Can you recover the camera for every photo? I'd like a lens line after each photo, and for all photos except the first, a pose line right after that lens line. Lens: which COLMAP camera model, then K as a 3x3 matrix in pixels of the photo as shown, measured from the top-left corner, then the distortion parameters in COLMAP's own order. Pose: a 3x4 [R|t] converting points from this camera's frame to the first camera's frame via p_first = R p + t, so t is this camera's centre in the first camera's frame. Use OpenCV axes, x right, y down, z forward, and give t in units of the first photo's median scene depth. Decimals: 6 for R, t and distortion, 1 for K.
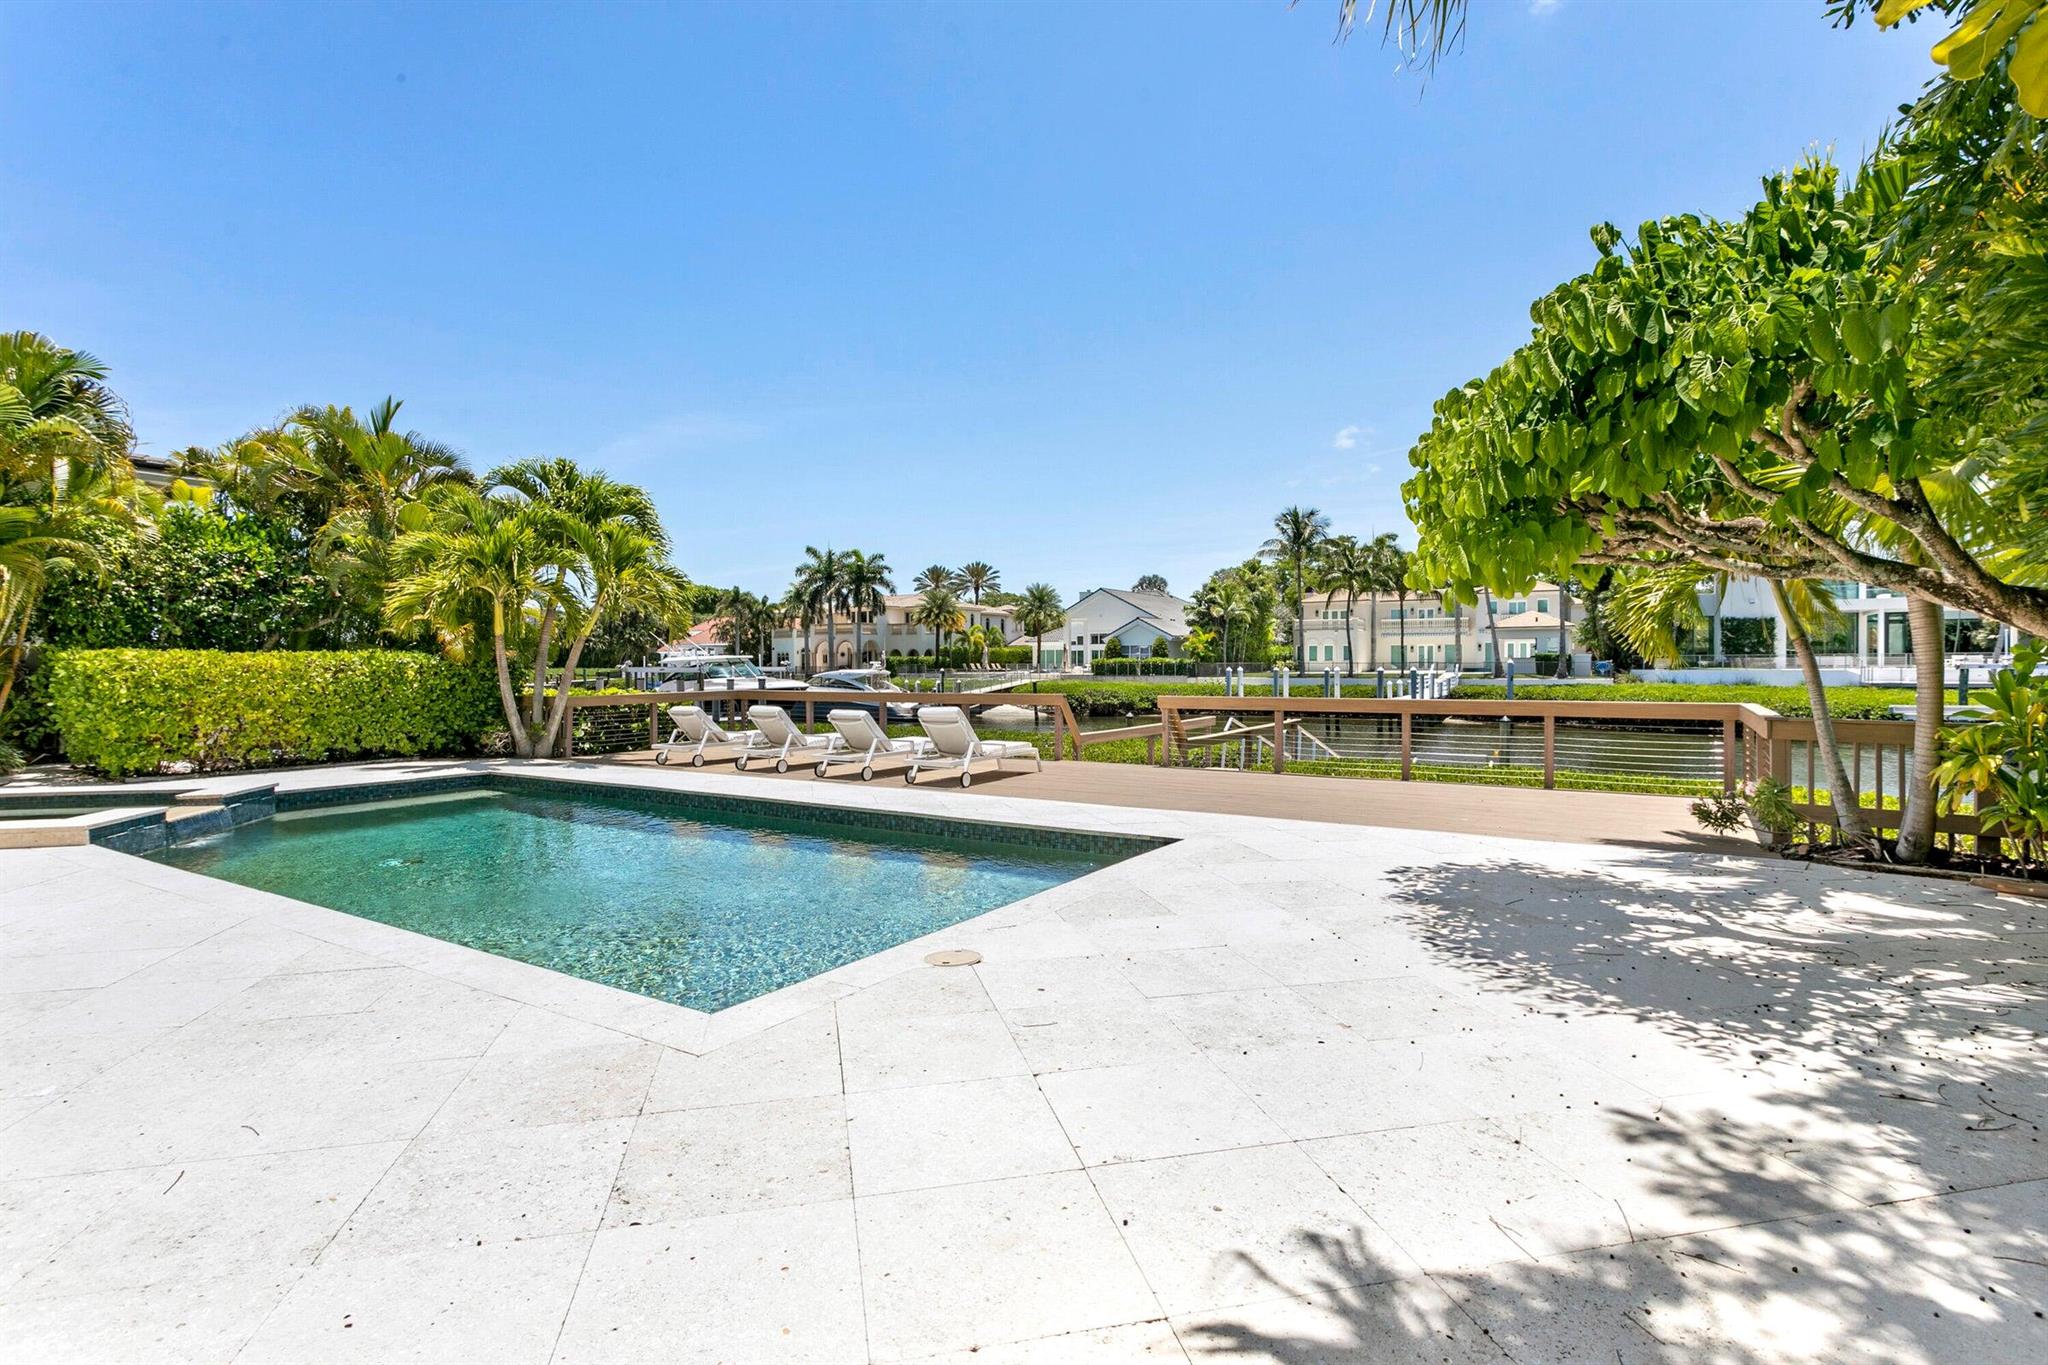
lens RADIAL K [[979.4, 0, 1018.7], [0, 979.4, 673.9], [0, 0, 1]] dist [0.005265, 0.000595]
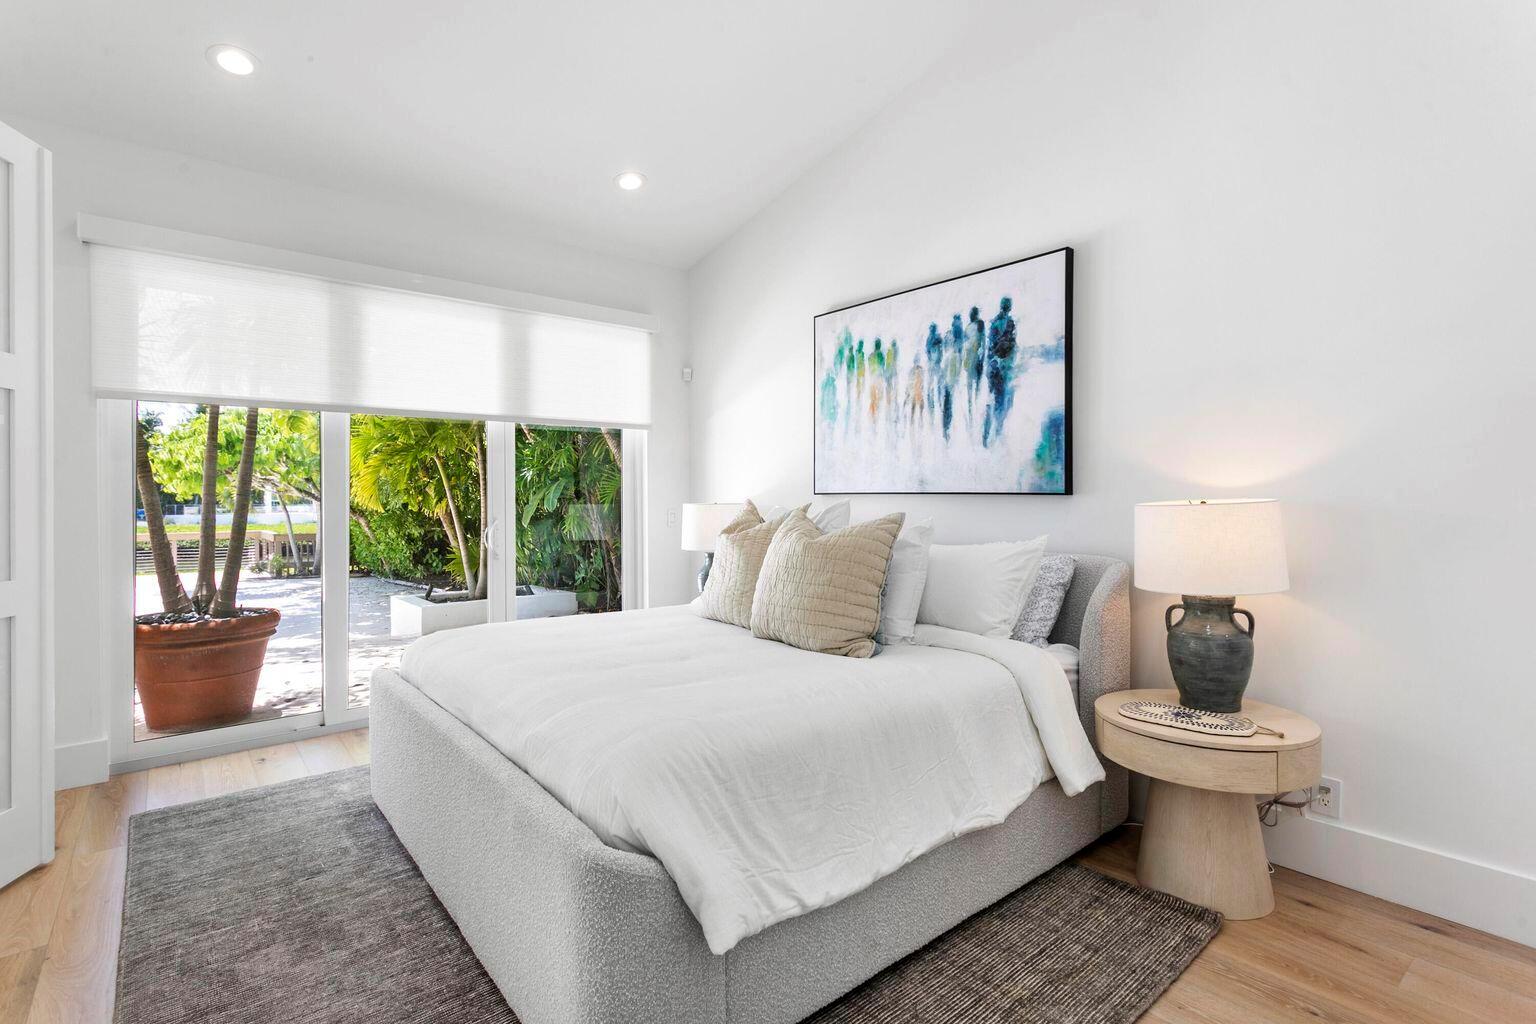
lens RADIAL K [[734.6, 0, 764.5], [0, 734.6, 511.9], [0, 0, 1]] dist [0.005265, 0.000595]
pose [[0.312071, 0.002615, 0.950055, -0.942643], [0.003761, 0.999985, -0.003987, -0.005718], [-0.950051, 0.004817, 0.312057, -1.167128]]
